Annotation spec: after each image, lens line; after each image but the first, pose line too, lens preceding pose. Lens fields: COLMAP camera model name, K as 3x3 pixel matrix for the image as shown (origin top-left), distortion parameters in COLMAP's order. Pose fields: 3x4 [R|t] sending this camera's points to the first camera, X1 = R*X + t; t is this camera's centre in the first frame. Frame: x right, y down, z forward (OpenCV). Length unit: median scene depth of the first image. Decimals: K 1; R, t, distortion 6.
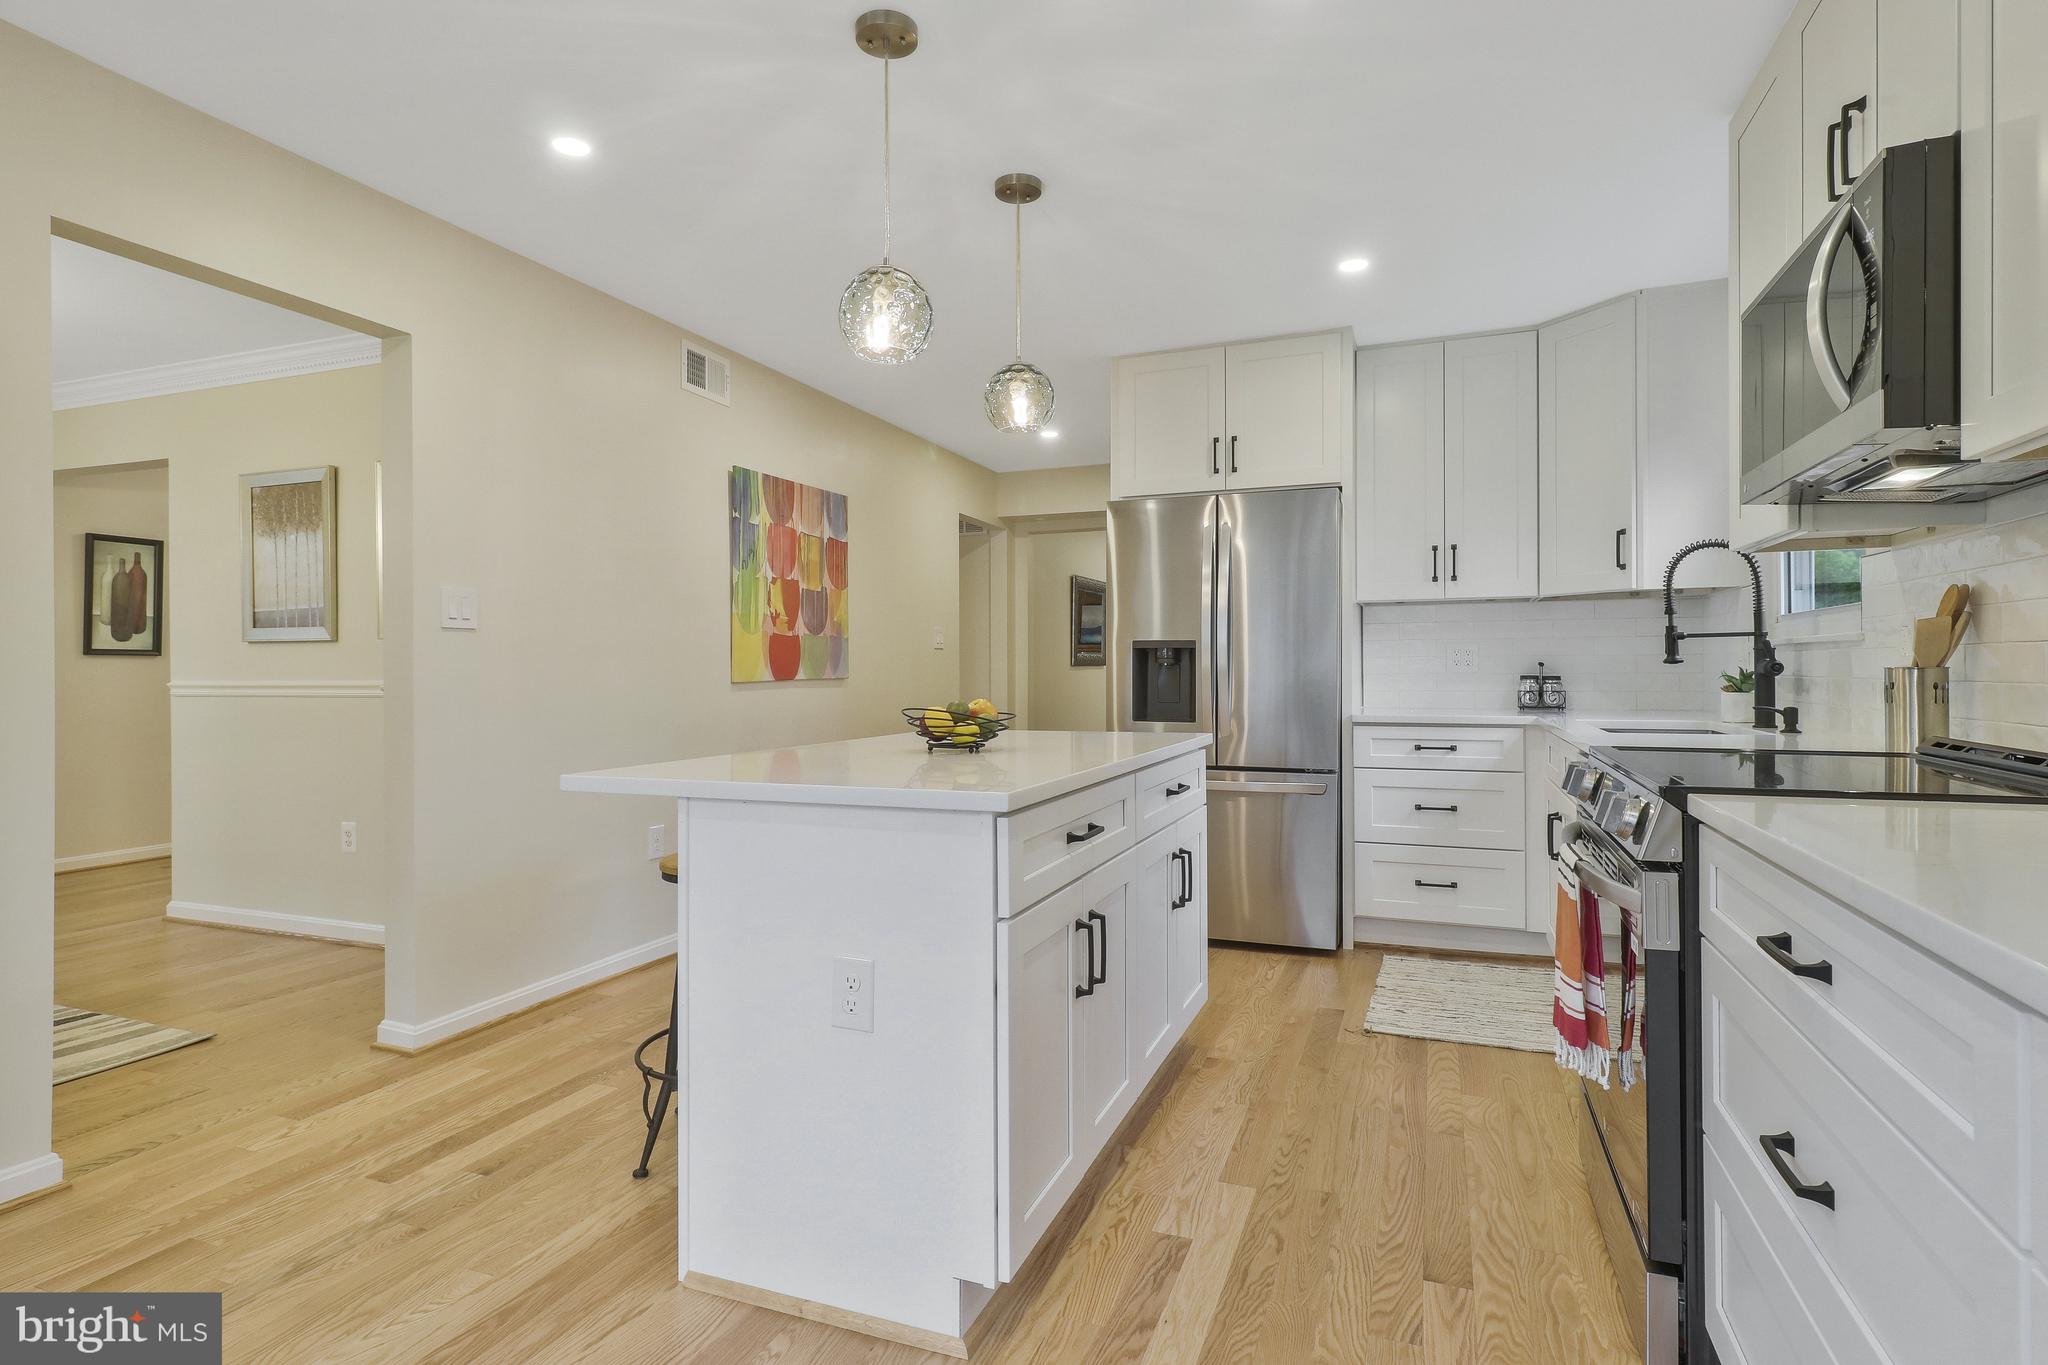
lens RADIAL K [[1031.0, 0, 1016.6], [0, 1031.0, 681.0], [0, 0, 1]] dist [0.004418, 0.000162]
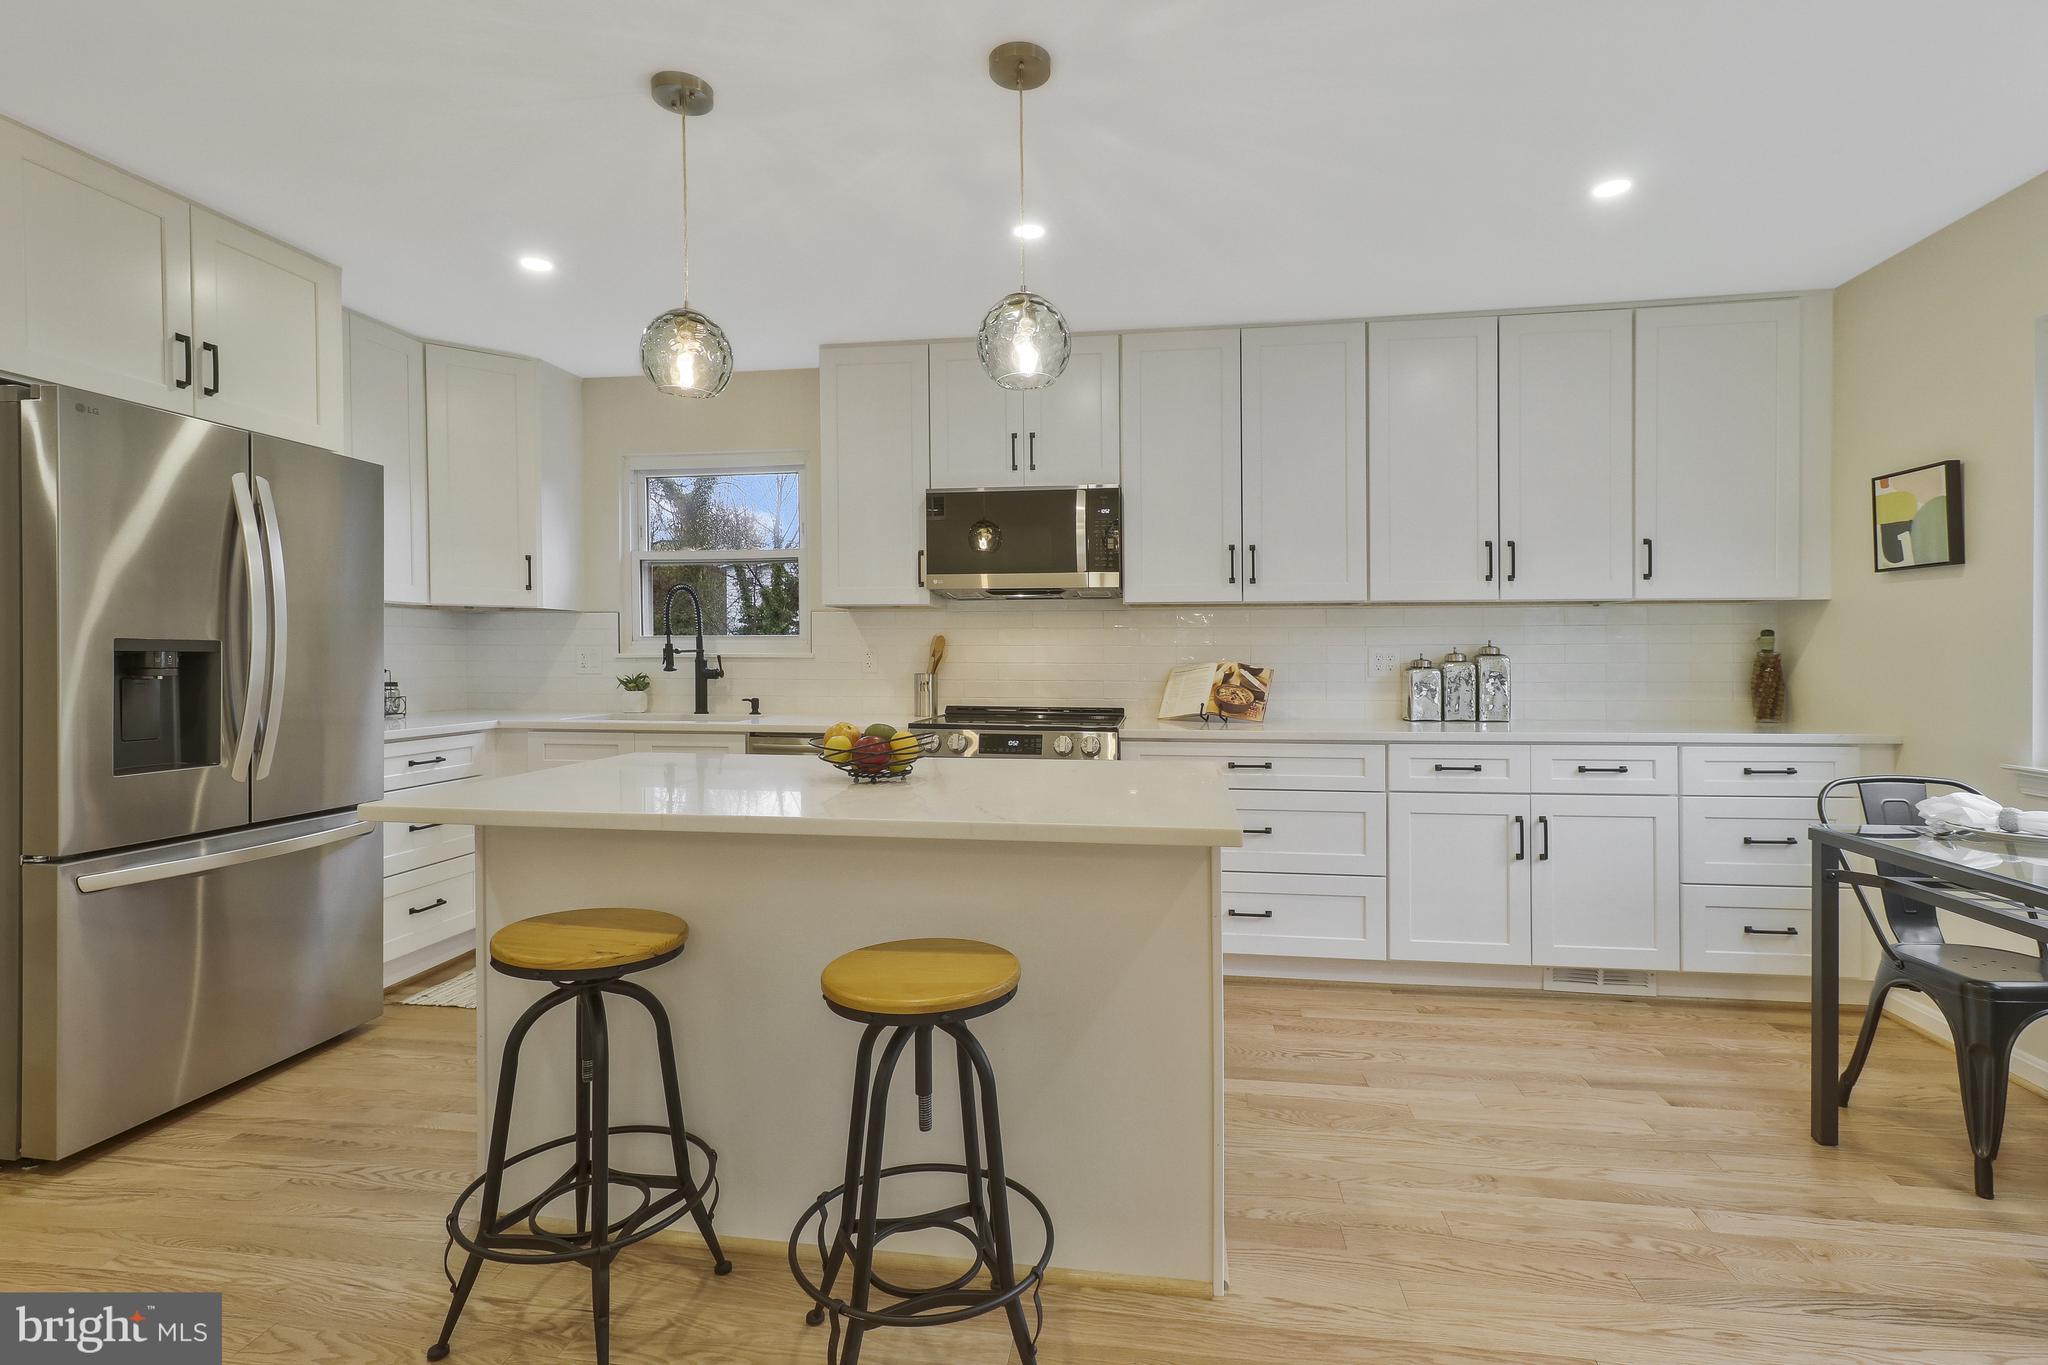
lens RADIAL K [[981.7, 0, 1027.2], [0, 981.7, 646.0], [0, 0, 1]] dist [-0.001393, 0.000528]
pose [[-0.222482, 0.013192, 0.974848, -0.558901], [0.012417, 0.999866, -0.010697, -0.022971], [-0.974858, 0.009725, -0.222616, 0.628846]]
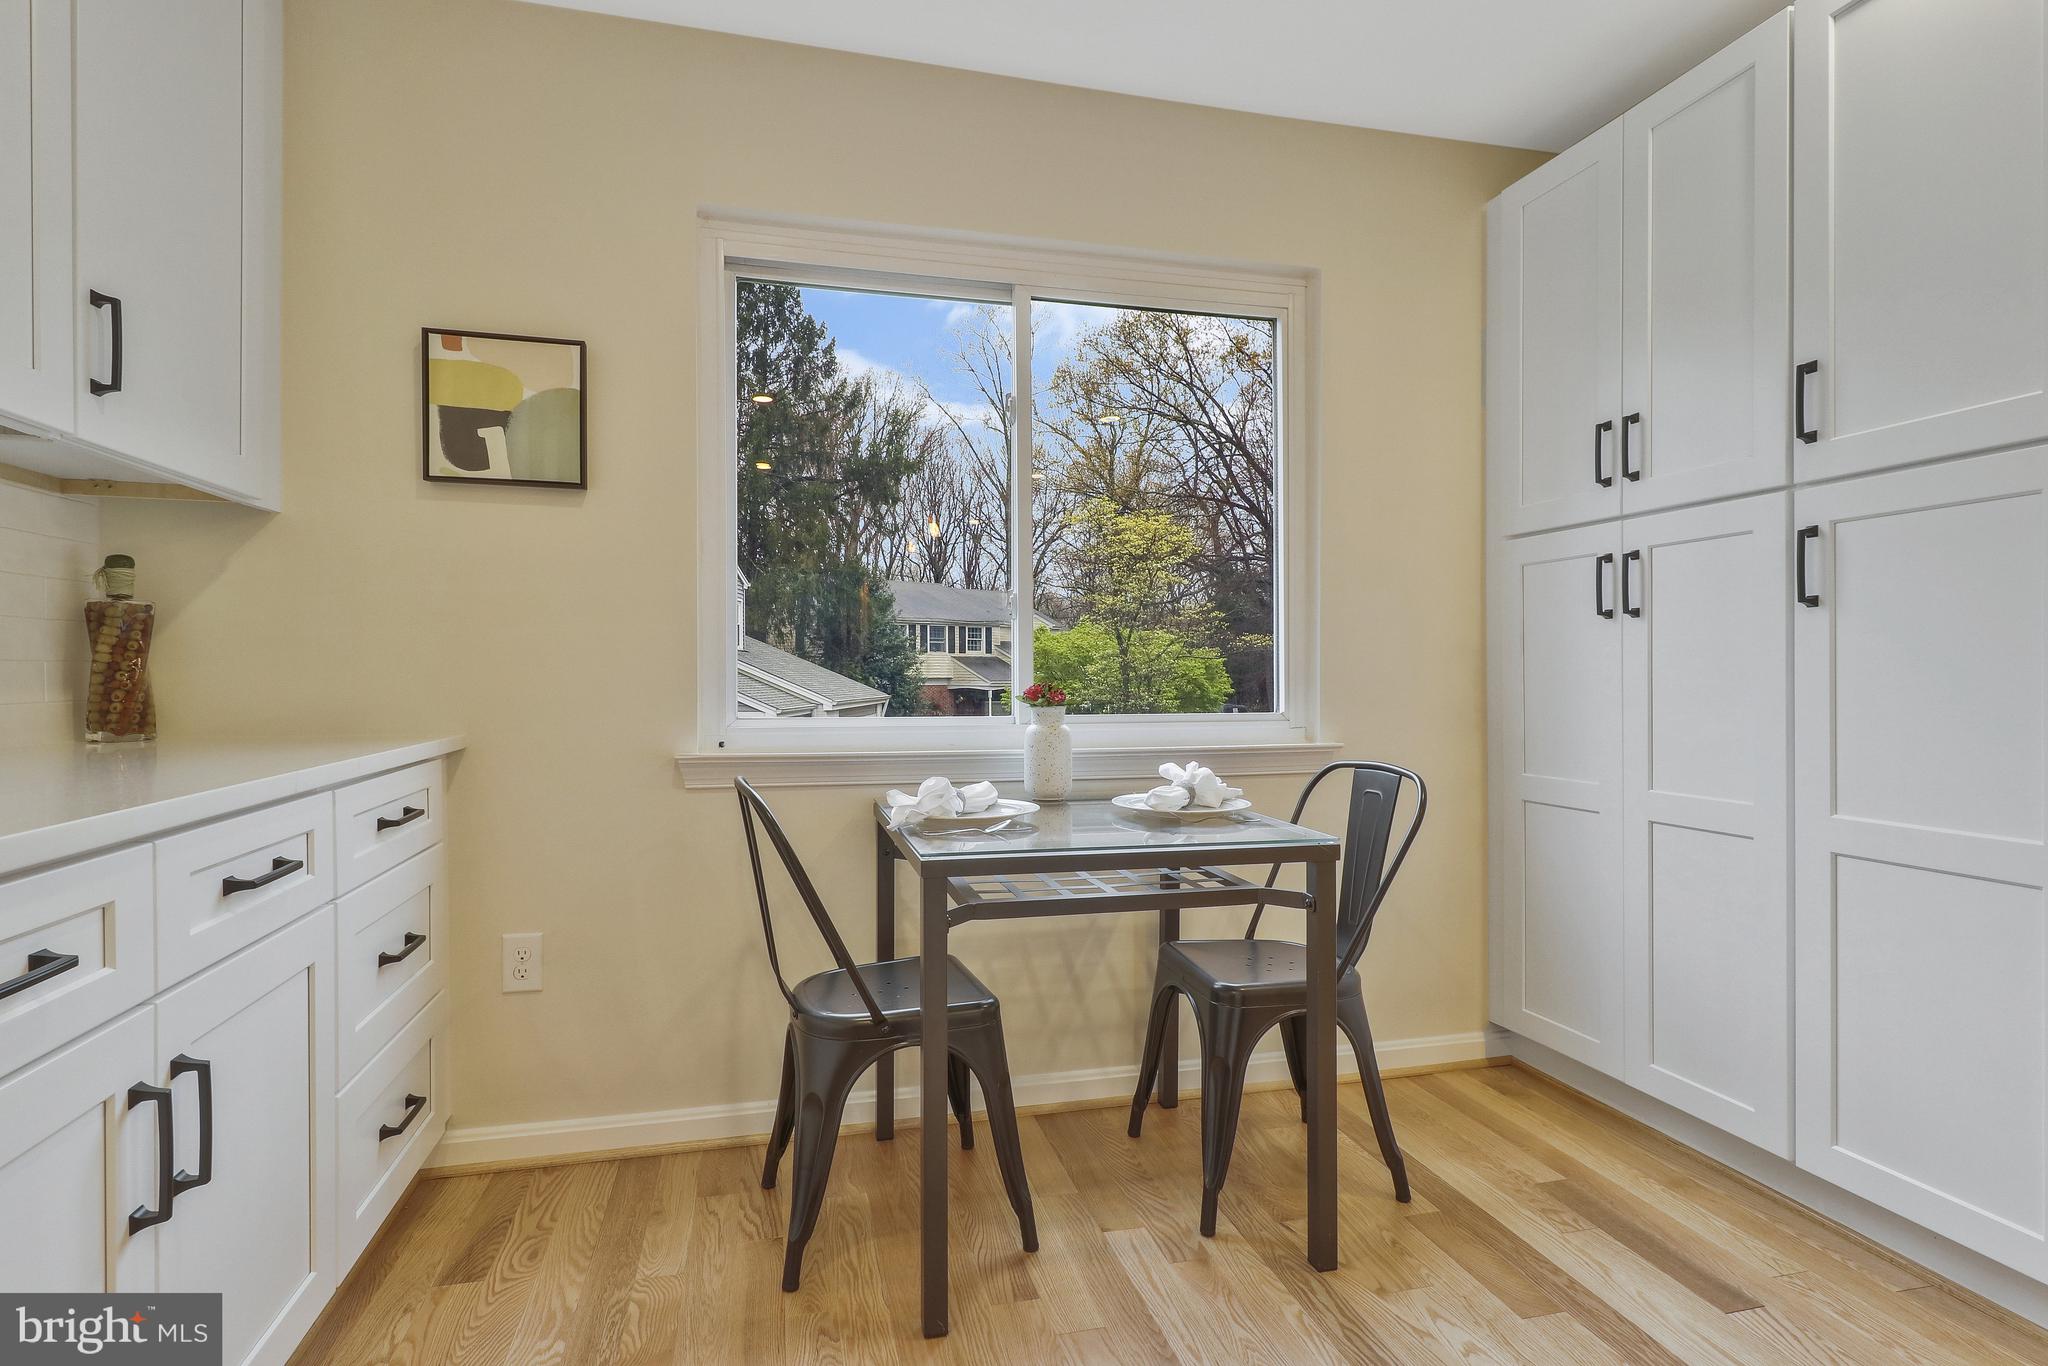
lens RADIAL K [[1031.0, 0, 1015.5], [0, 1031.0, 682.9], [0, 0, 1]] dist [0.004418, 0.000162]
pose [[-0.818515, 0.010394, -0.574392, 0.096867], [-0.002051, 0.999777, 0.021015, 0.007792], [0.574482, 0.018379, -0.818311, 0.392242]]
